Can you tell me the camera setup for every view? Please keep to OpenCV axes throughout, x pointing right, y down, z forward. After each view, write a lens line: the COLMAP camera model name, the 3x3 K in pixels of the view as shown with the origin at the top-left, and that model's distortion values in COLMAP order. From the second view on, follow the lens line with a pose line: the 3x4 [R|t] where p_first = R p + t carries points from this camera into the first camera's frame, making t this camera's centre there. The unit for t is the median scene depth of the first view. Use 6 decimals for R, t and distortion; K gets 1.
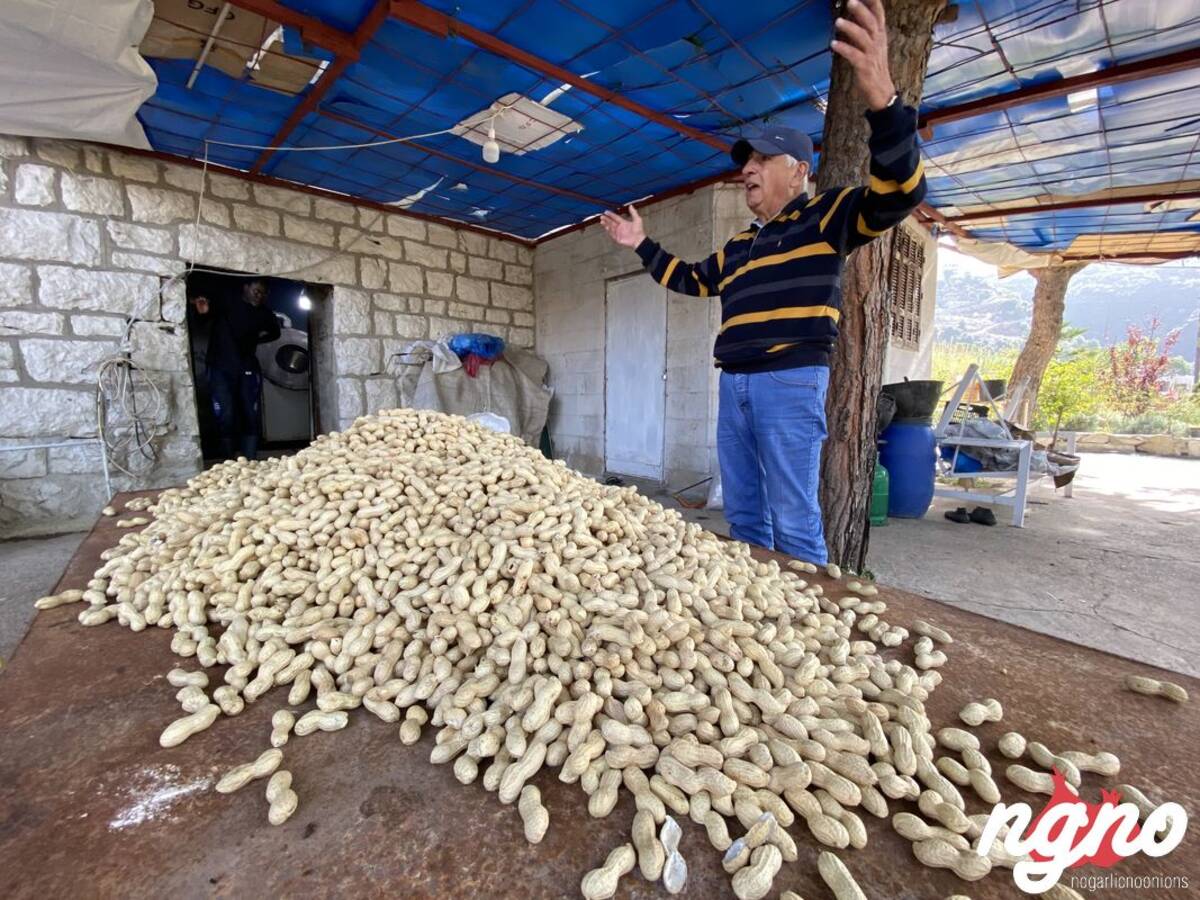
lens RADIAL K [[503.2, 0, 597.3], [0, 503.2, 445.6], [0, 0, 1]] dist [0.006105, -0.012427]
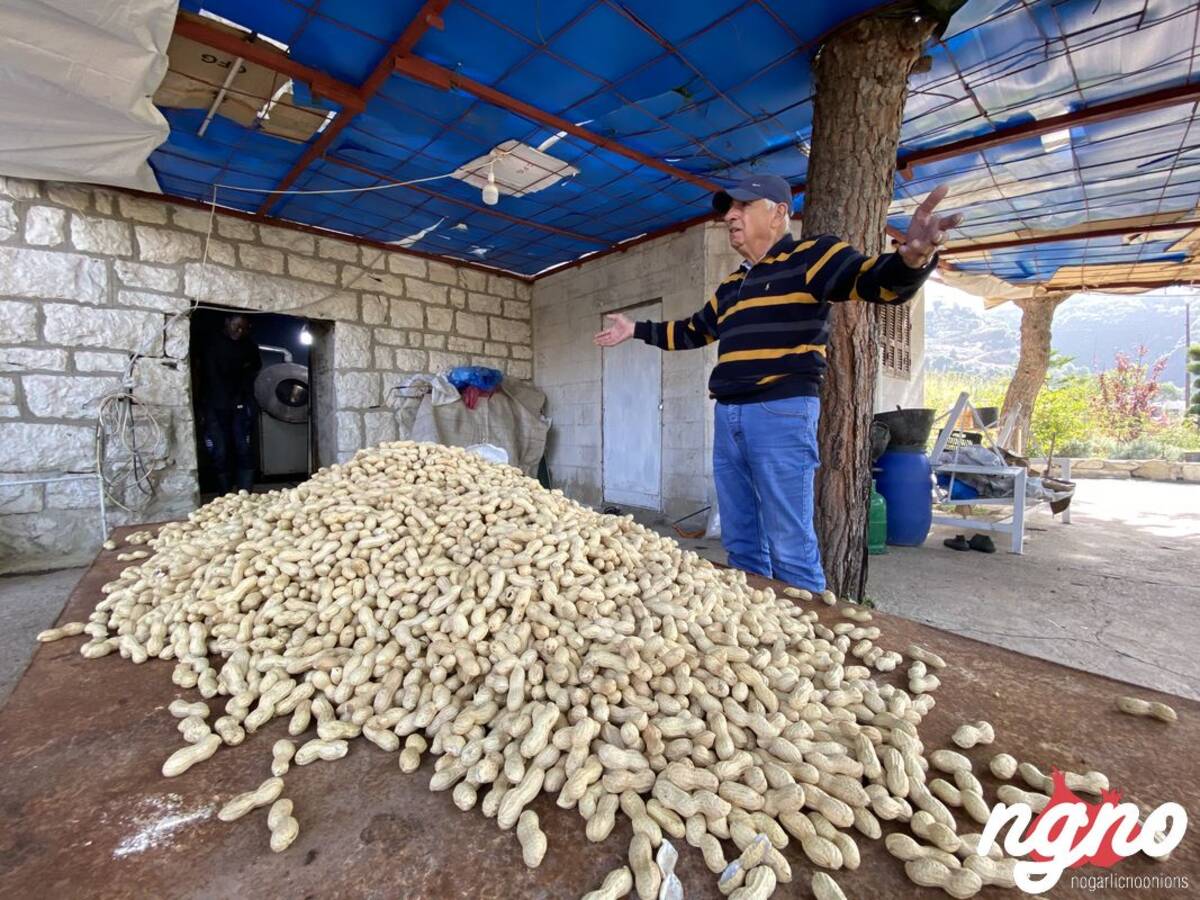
lens RADIAL K [[503.2, 0, 597.6], [0, 503.2, 443.9], [0, 0, 1]] dist [0.006105, -0.012427]
pose [[0.999948, -0.008816, 0.005143, 0.002625], [0.009127, 0.997917, -0.063861, 0.001301], [-0.004569, 0.063905, 0.997946, -0.021397]]
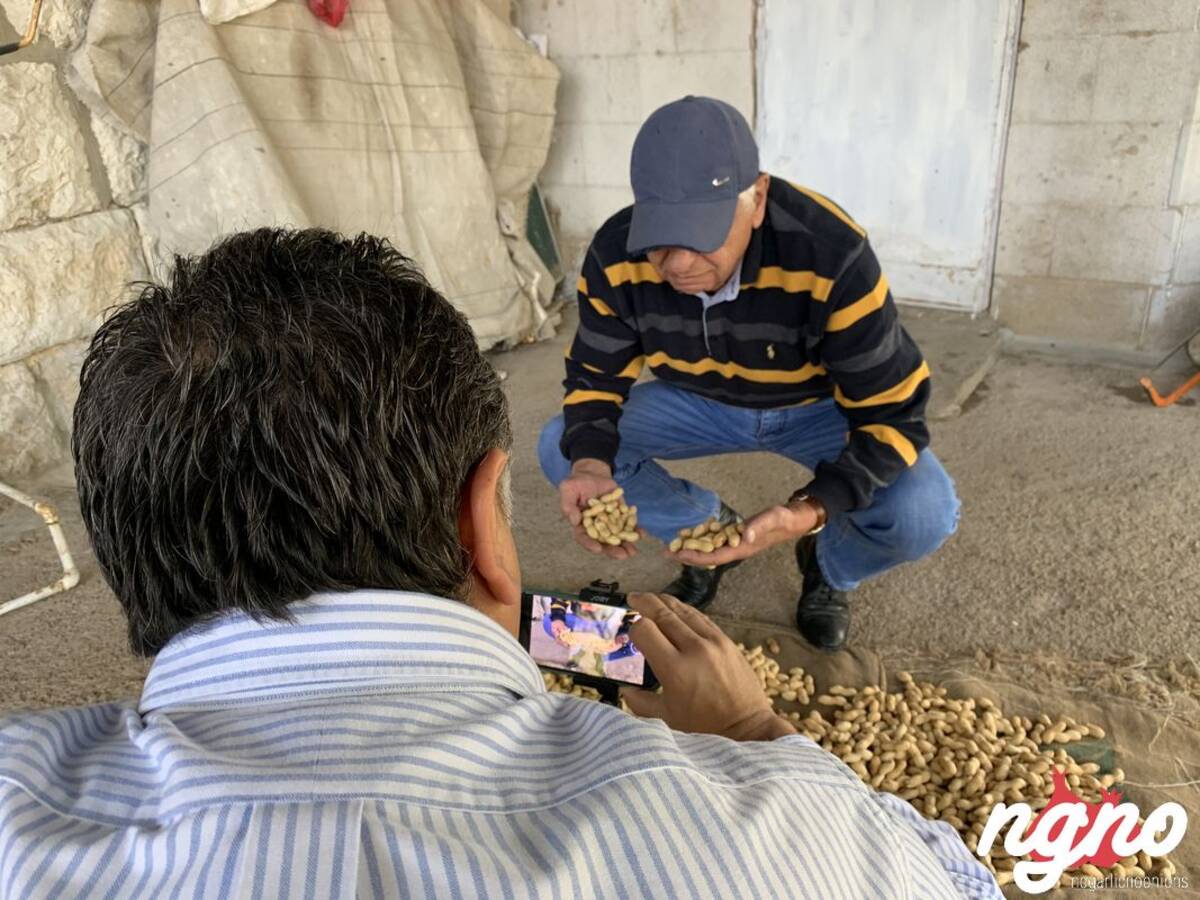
lens RADIAL K [[931.4, 0, 595.9], [0, 931.4, 452.3], [0, 0, 1]] dist [0.011124, -0.004634]
pose [[0.961756, -0.175547, 0.210257, -1.339319], [0.091206, 0.929065, 0.358497, -0.453148], [-0.258276, -0.325610, 0.909545, 2.074075]]
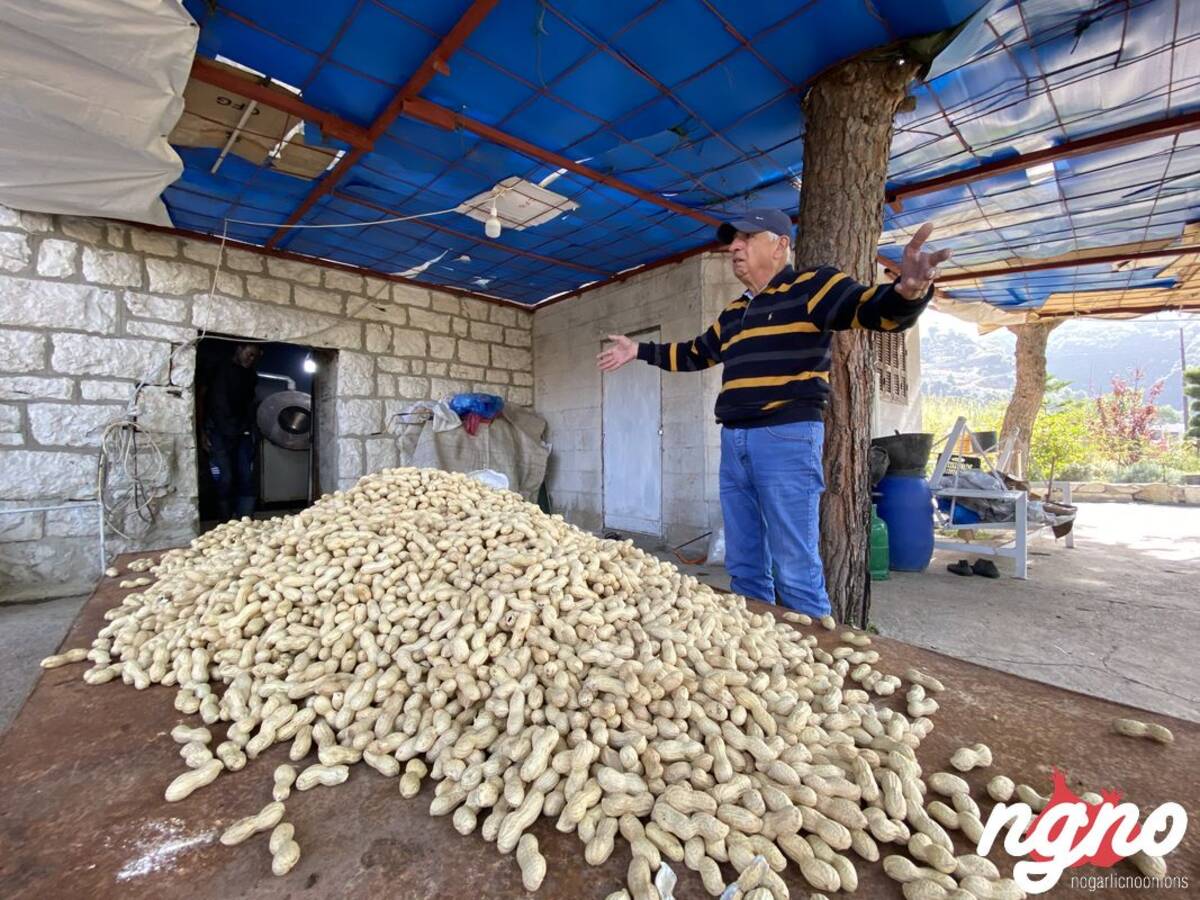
lens RADIAL K [[503.2, 0, 598.0], [0, 503.2, 442.1], [0, 0, 1]] dist [0.006105, -0.012427]
pose [[0.999904, -0.012687, 0.005578, 0.004768], [0.013258, 0.992901, -0.118206, 0.002824], [-0.004039, 0.118269, 0.992973, -0.038539]]
